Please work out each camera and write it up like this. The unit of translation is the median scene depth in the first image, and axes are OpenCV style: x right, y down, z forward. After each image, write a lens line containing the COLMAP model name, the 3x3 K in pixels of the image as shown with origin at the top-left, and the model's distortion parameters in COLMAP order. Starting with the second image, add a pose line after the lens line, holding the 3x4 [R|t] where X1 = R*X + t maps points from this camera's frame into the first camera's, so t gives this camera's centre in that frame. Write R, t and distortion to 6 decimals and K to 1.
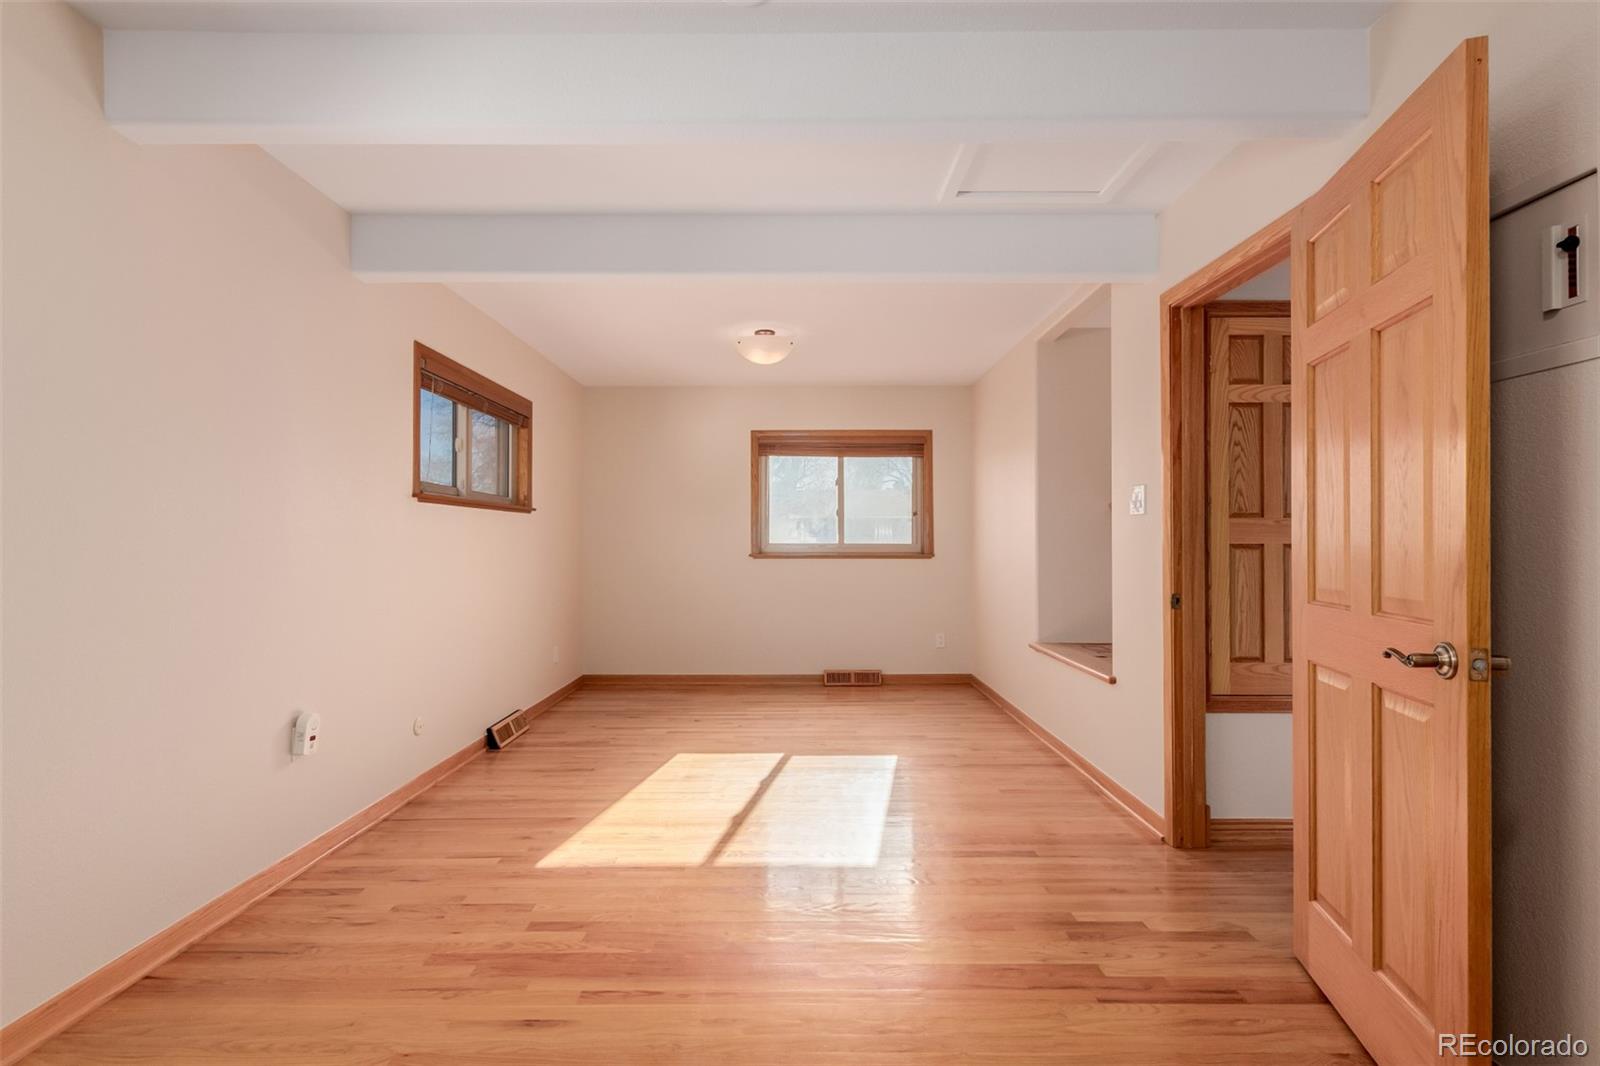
lens RADIAL K [[737.9, 0, 798.8], [0, 737.9, 533.1], [0, 0, 1]] dist [0.001268, 0.000027]
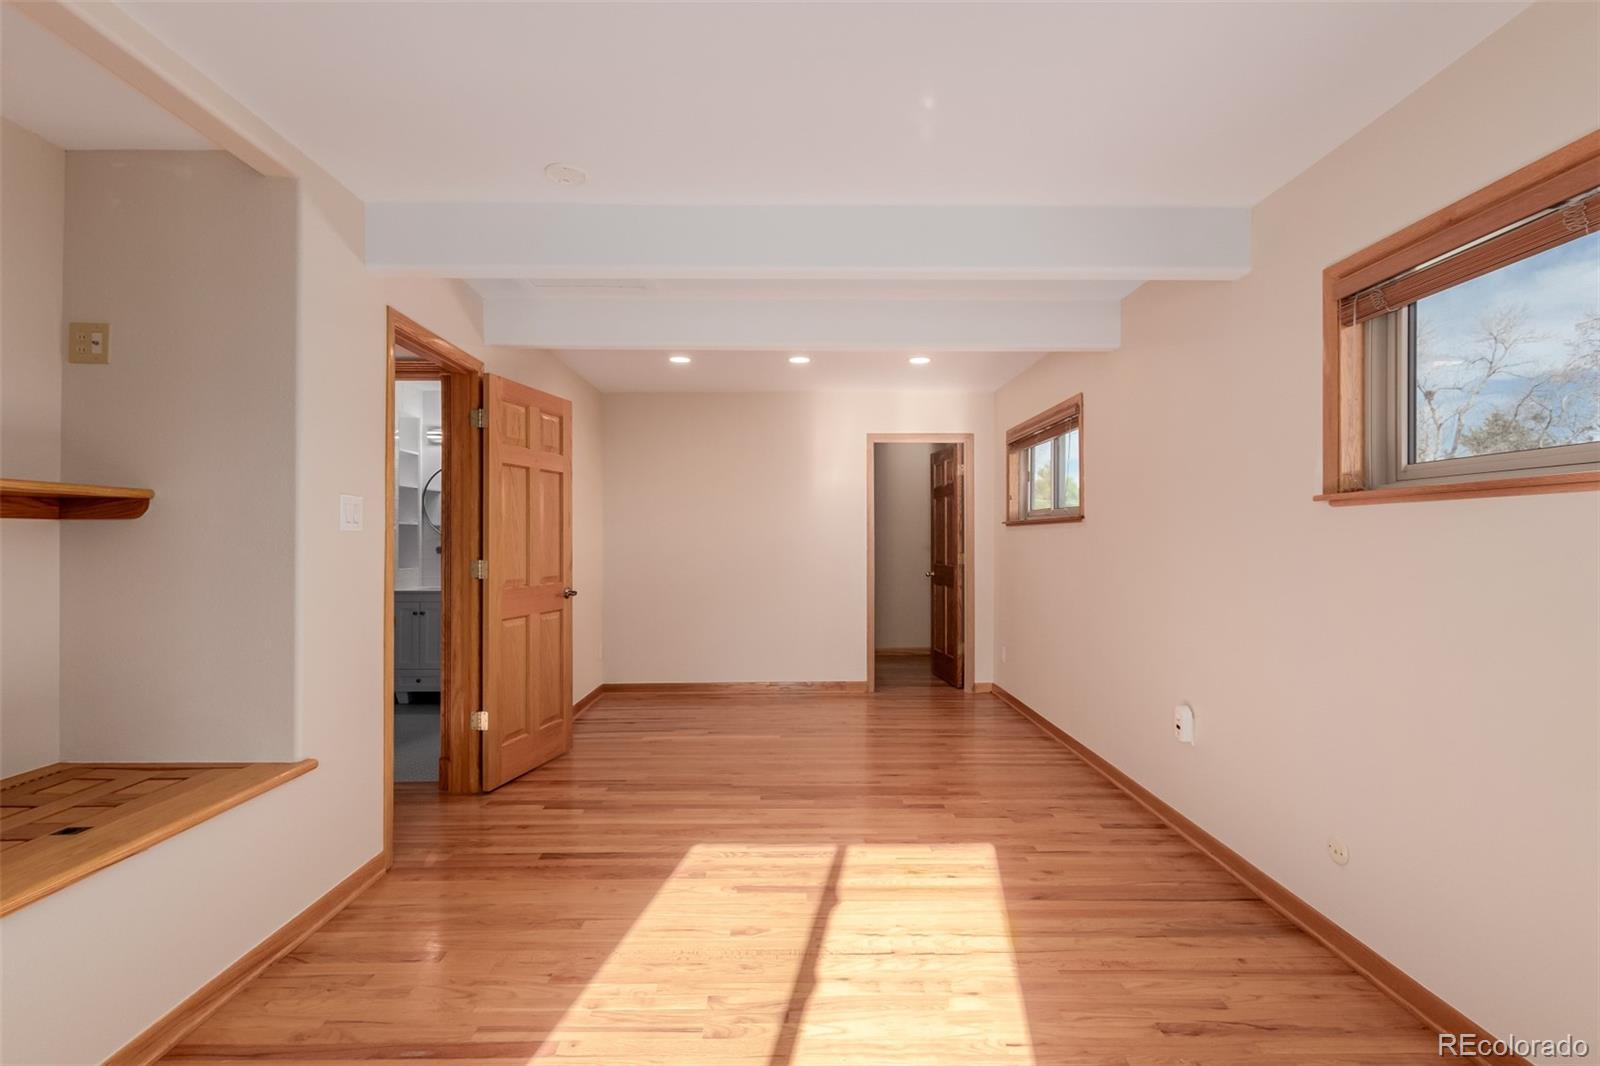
lens RADIAL K [[737.9, 0, 801.5], [0, 737.9, 547.9], [0, 0, 1]] dist [0.001268, 0.000027]
pose [[-0.999914, 0.011694, -0.005978, -0.053987], [0.011684, 0.999930, 0.001661, -0.008994], [0.005997, 0.001591, -0.999981, 2.022285]]
